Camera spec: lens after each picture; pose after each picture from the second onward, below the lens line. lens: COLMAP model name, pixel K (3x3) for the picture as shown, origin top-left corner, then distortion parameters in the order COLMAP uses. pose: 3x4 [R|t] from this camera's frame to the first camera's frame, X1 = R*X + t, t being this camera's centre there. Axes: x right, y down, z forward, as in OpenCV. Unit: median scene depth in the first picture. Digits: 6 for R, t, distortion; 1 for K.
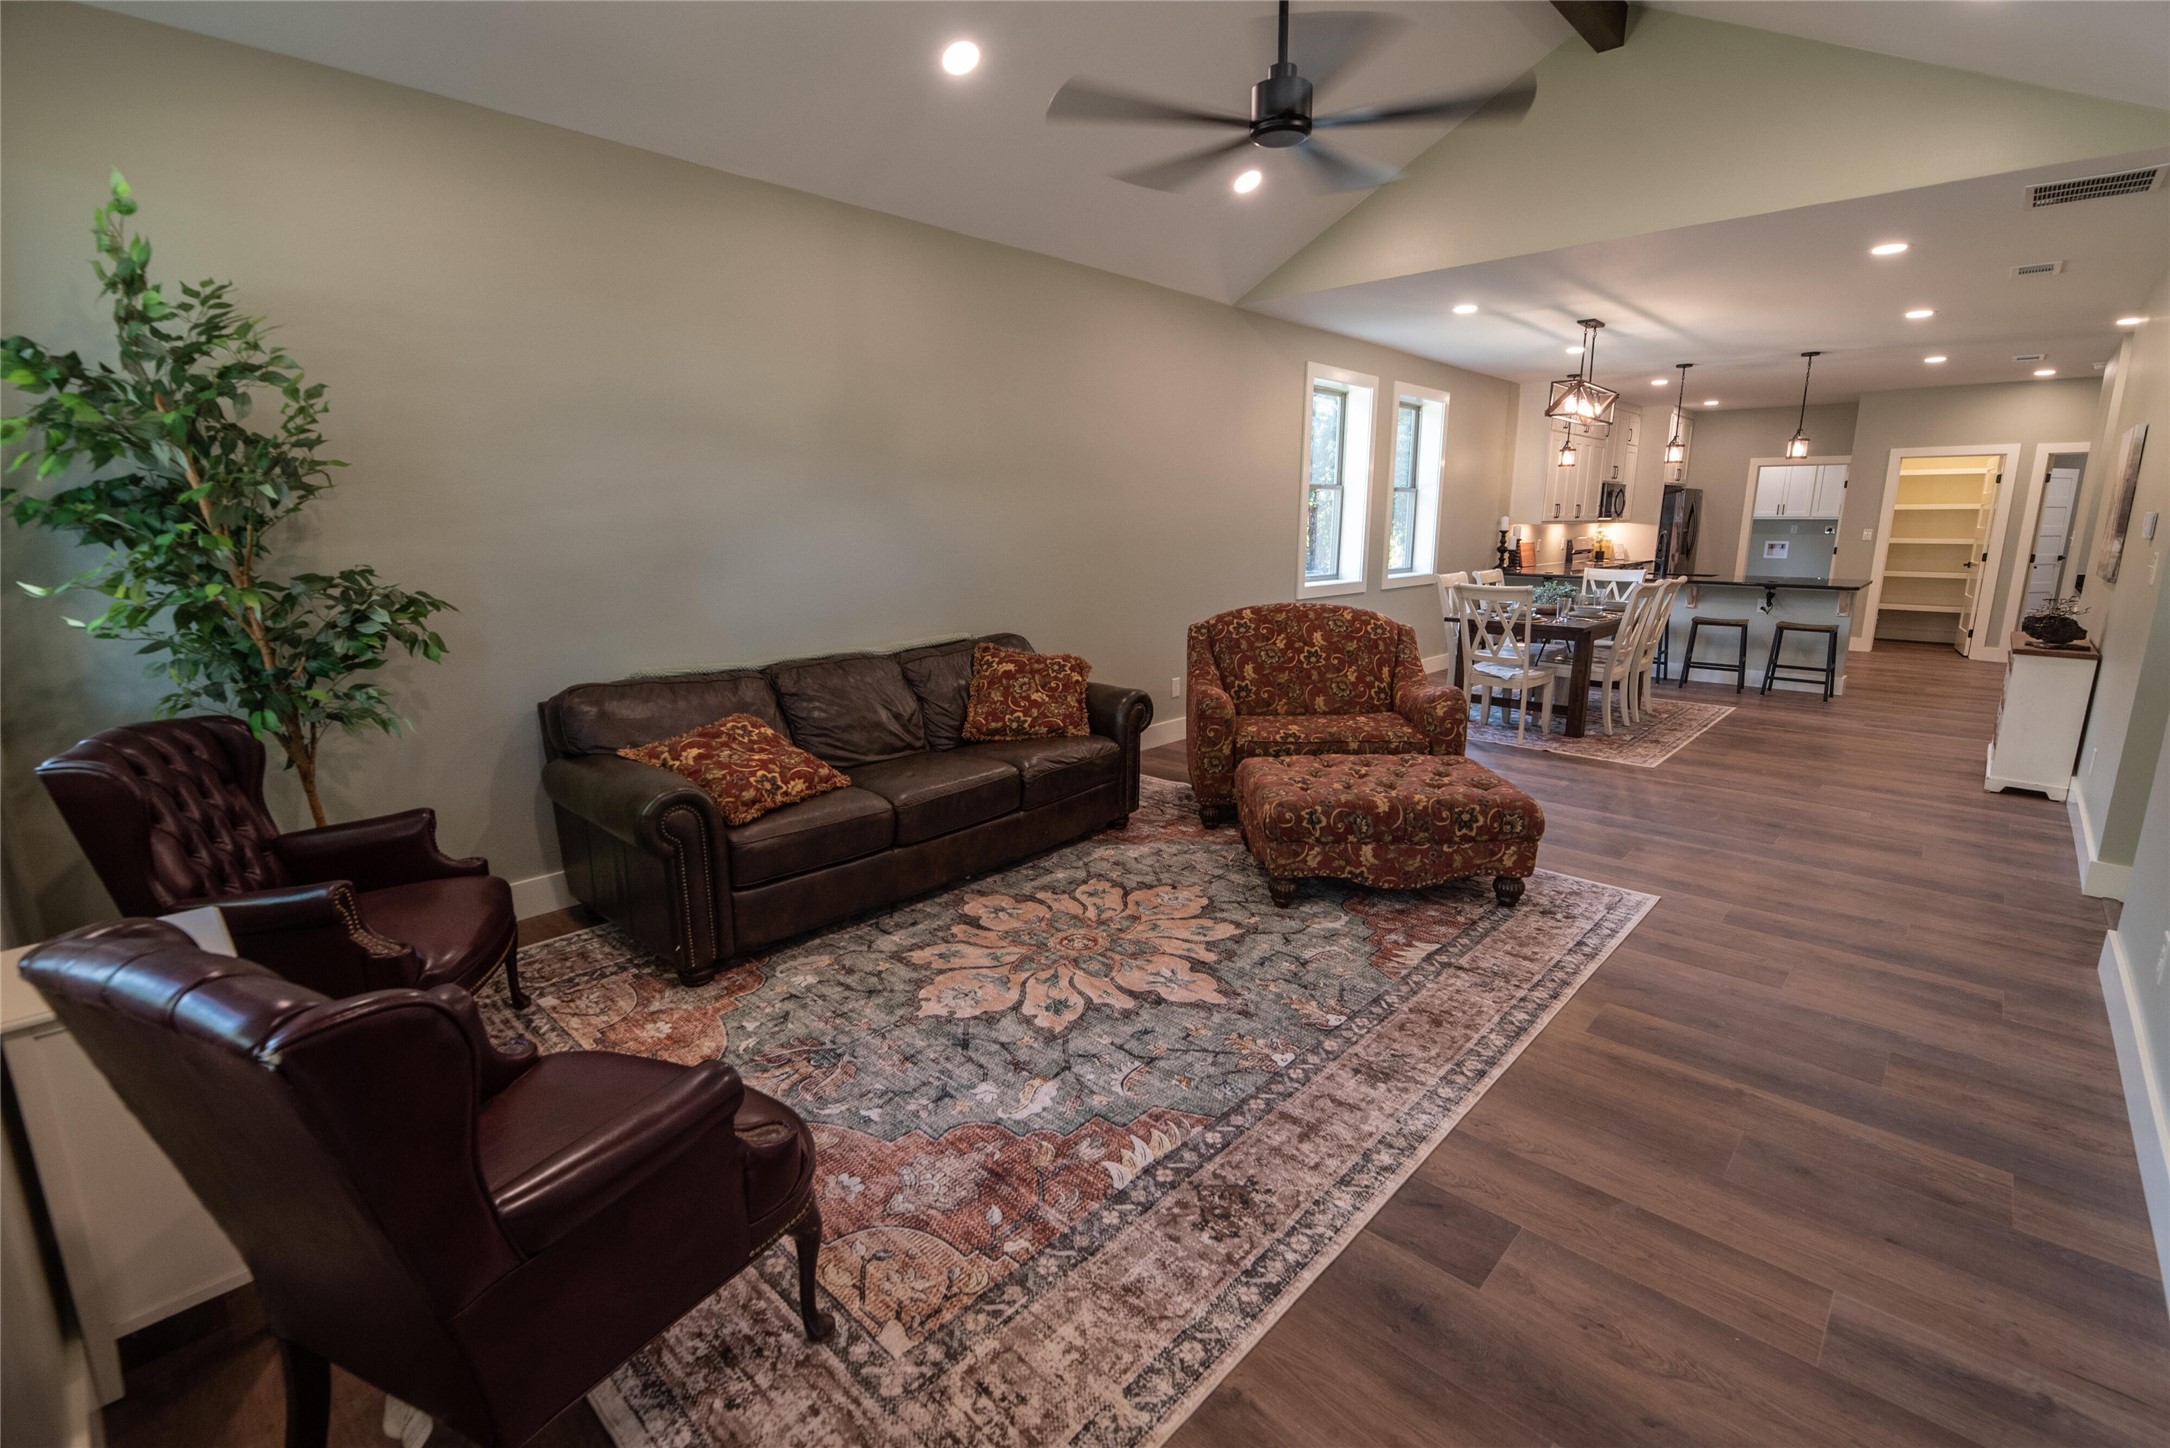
lens RADIAL K [[948.1, 0, 1085.6], [0, 948.1, 725.6], [0, 0, 1]] dist [-0.013818, -0.000053]
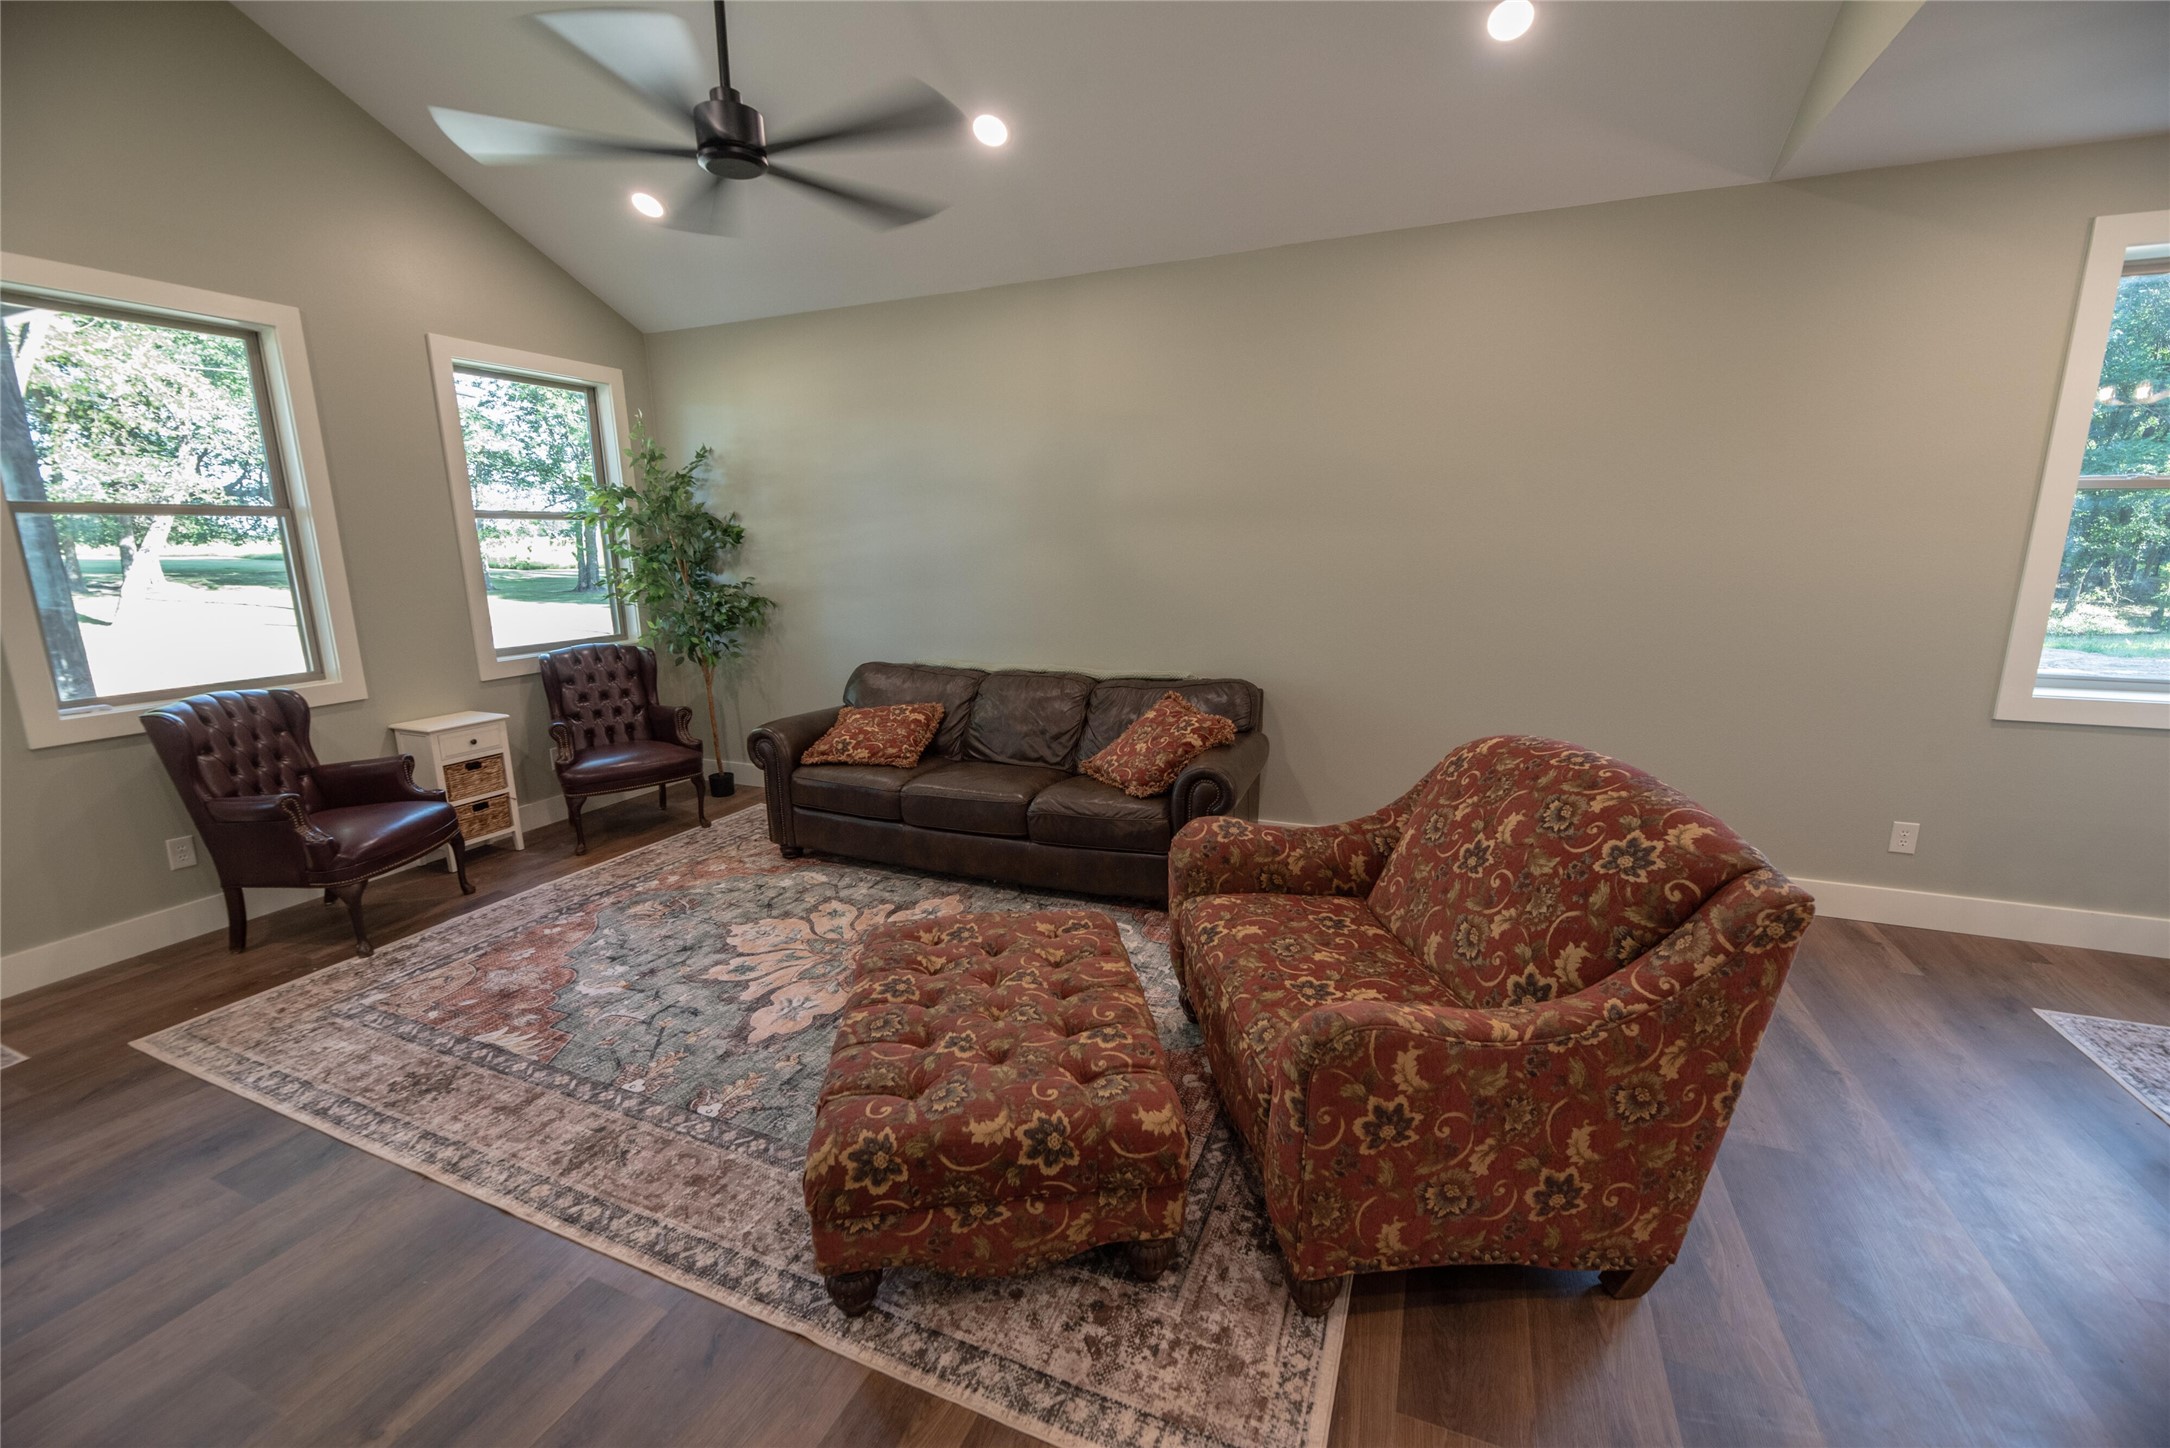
lens RADIAL K [[884.5, 0, 1085.1], [0, 884.5, 719.7], [0, 0, 1]] dist [-0.010621, -0.000226]
pose [[0.355130, 0.190173, -0.915269, 1.101836], [-0.192283, 0.973013, 0.127564, -0.237145], [0.914828, 0.130689, 0.382114, 0.952801]]
